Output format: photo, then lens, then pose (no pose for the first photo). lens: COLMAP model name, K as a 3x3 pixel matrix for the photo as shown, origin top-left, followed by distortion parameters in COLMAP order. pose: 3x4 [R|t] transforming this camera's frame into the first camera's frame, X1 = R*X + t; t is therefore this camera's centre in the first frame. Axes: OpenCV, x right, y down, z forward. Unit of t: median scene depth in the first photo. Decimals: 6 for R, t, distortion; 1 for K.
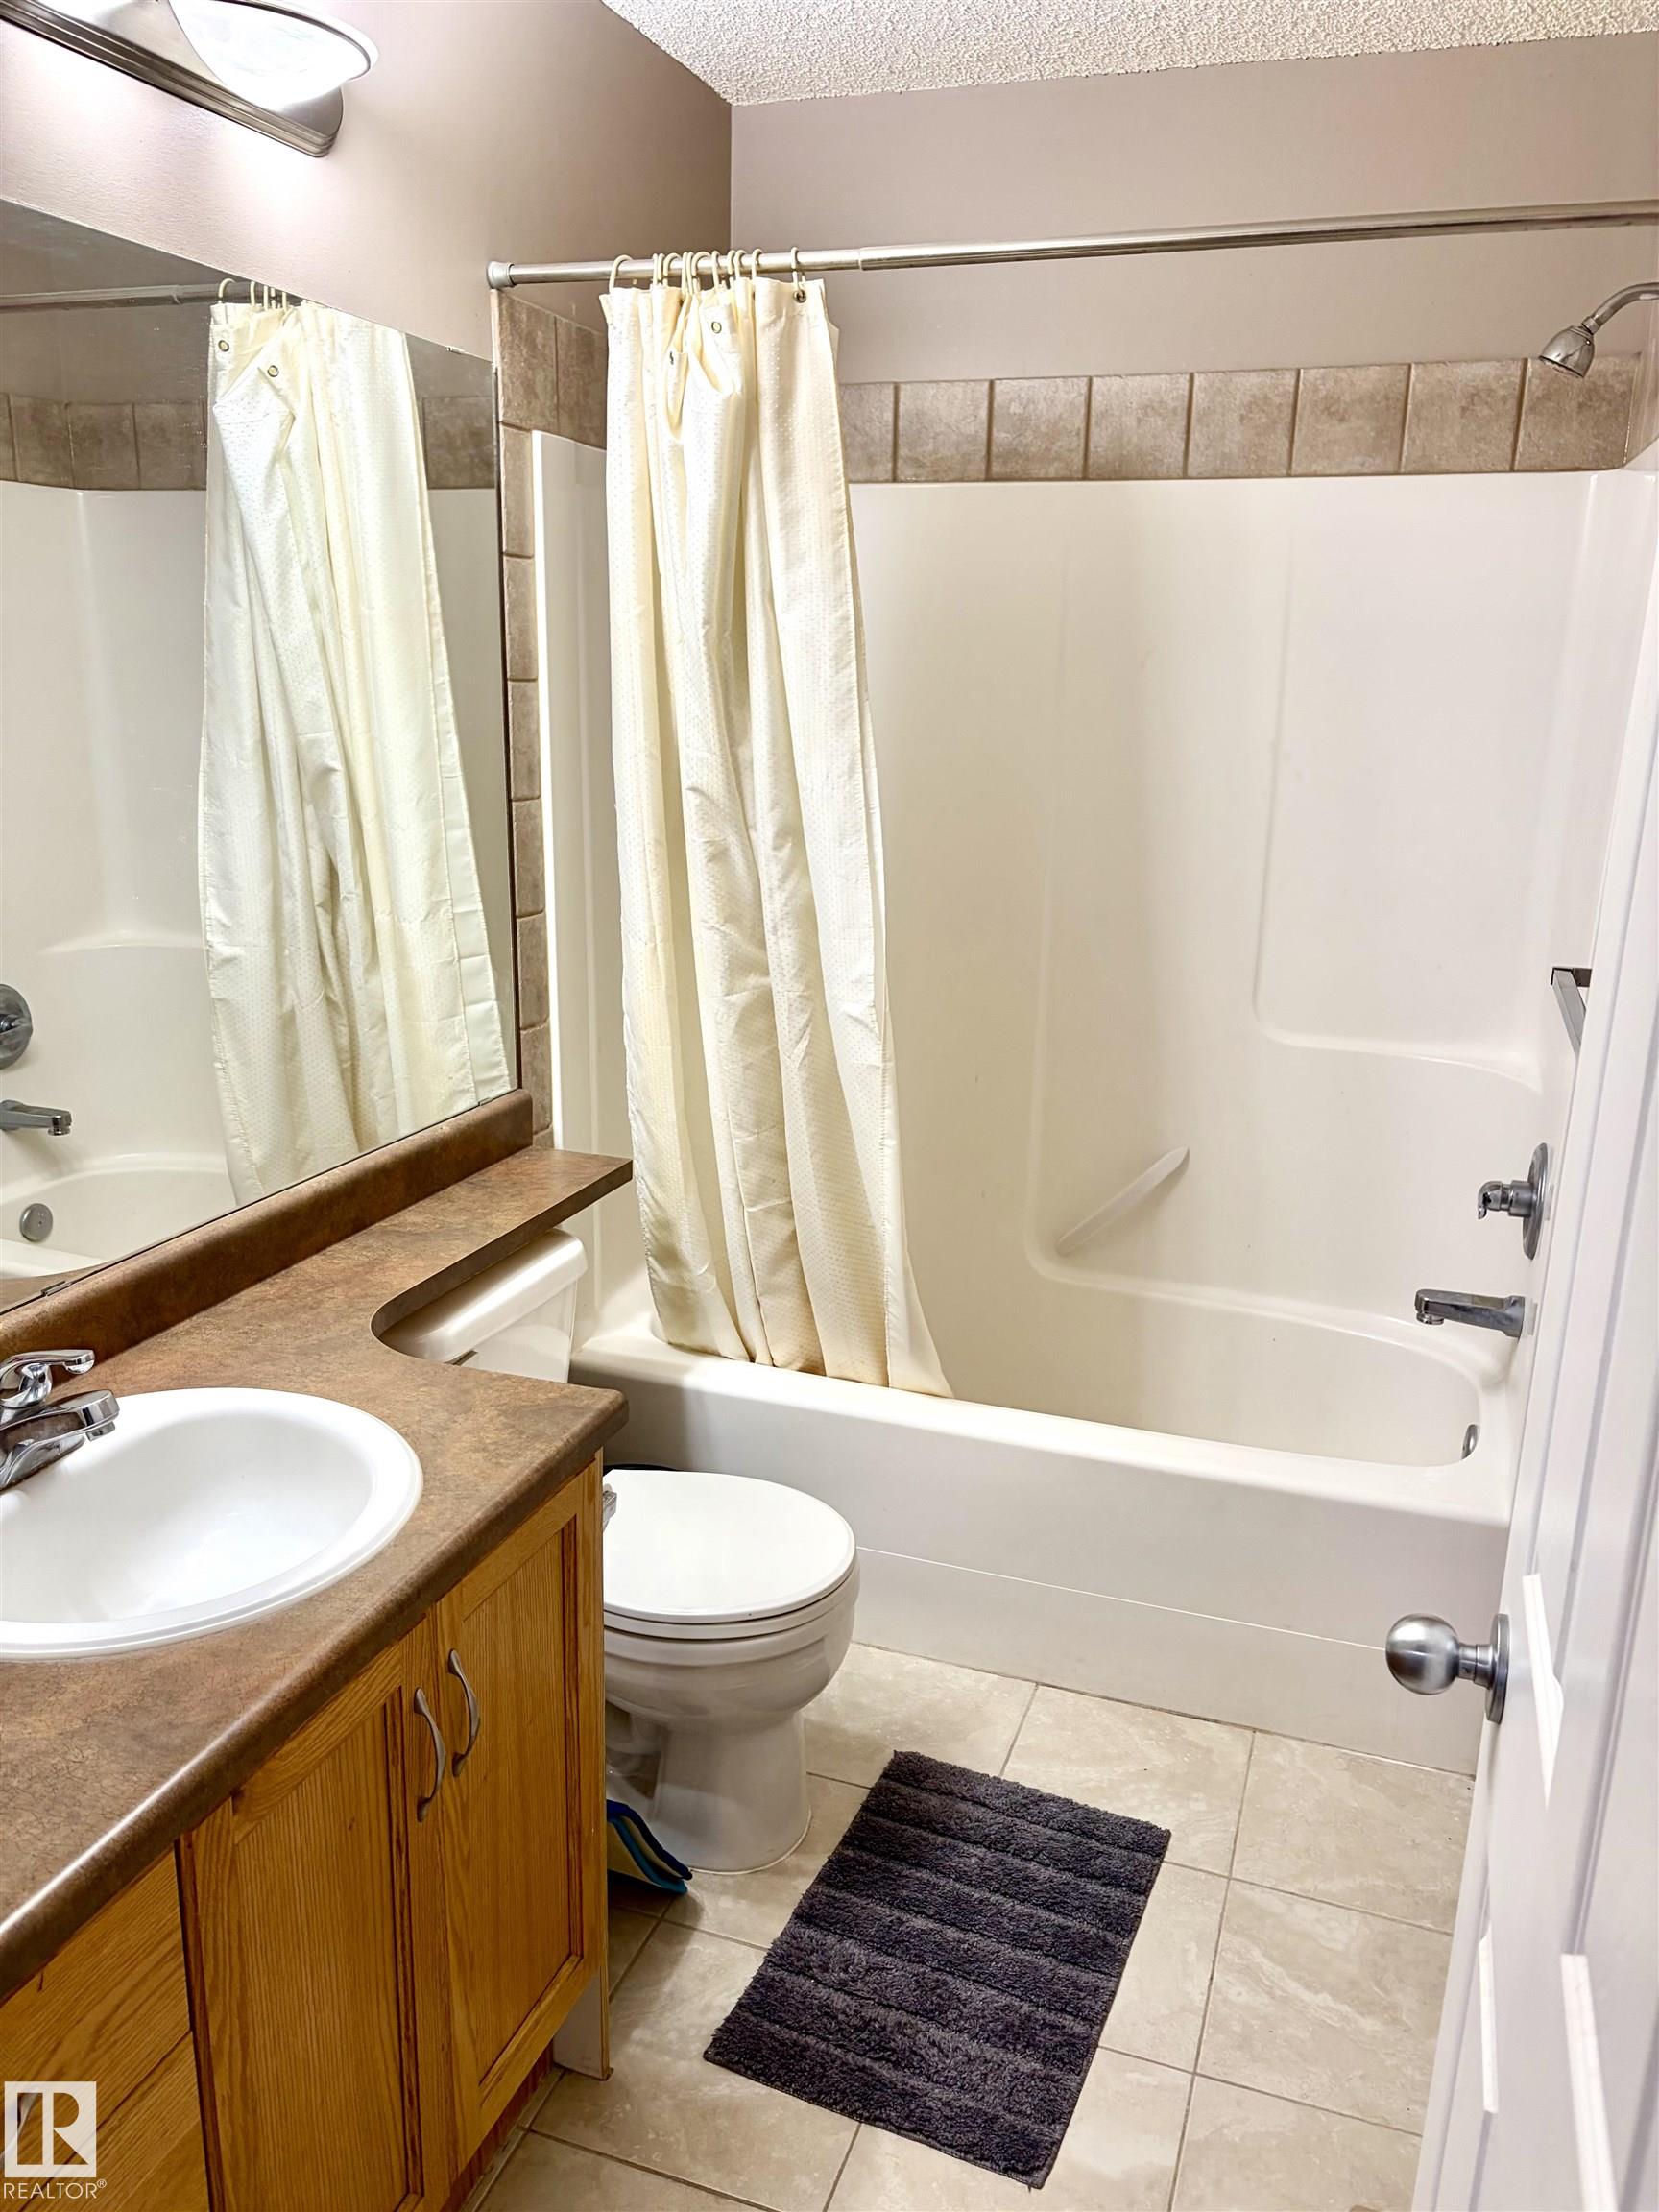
lens RADIAL K [[1674.7, 0, 829.5], [0, 1674.7, 1106.0], [0, 0, 1]] dist [0.004003, -0.064946]
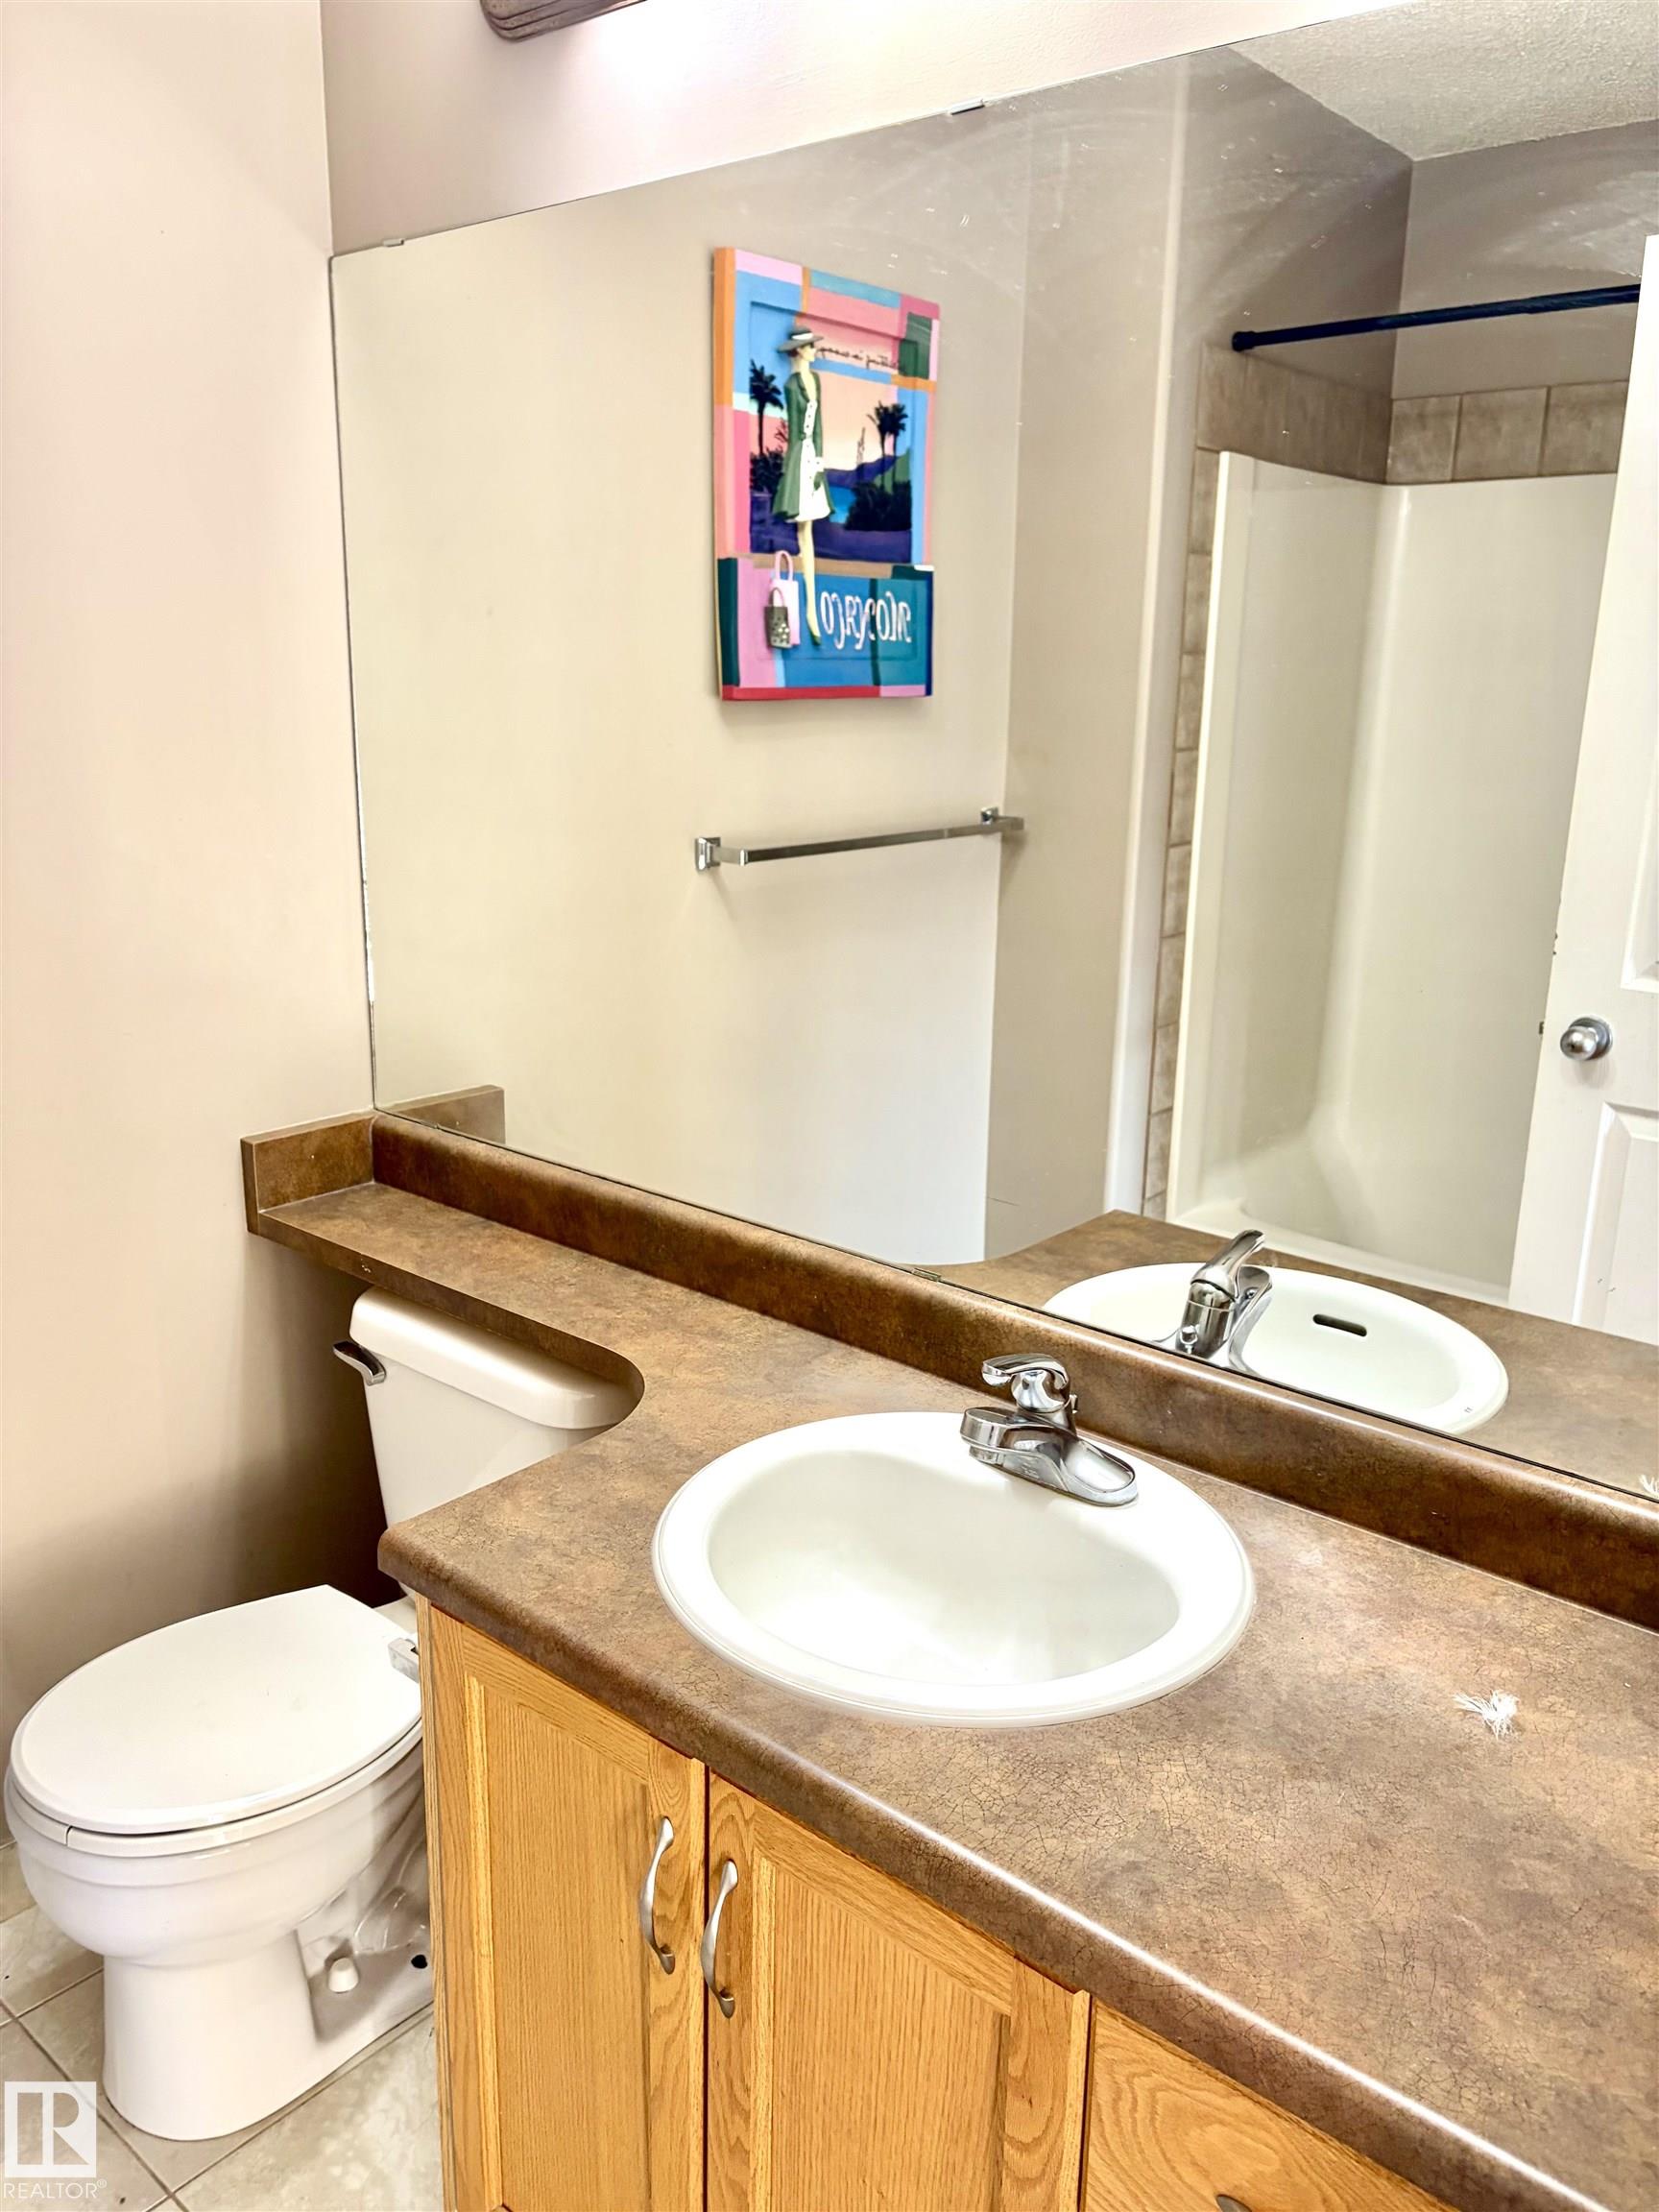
lens RADIAL K [[1674.7, 0, 829.5], [0, 1674.7, 1106.0], [0, 0, 1]] dist [0.004003, -0.064946]
pose [[-0.361016, 0.221956, -0.905761, 0.446293], [-0.244651, 0.914703, 0.321660, -0.300090], [0.899896, 0.337720, -0.275920, 1.250747]]
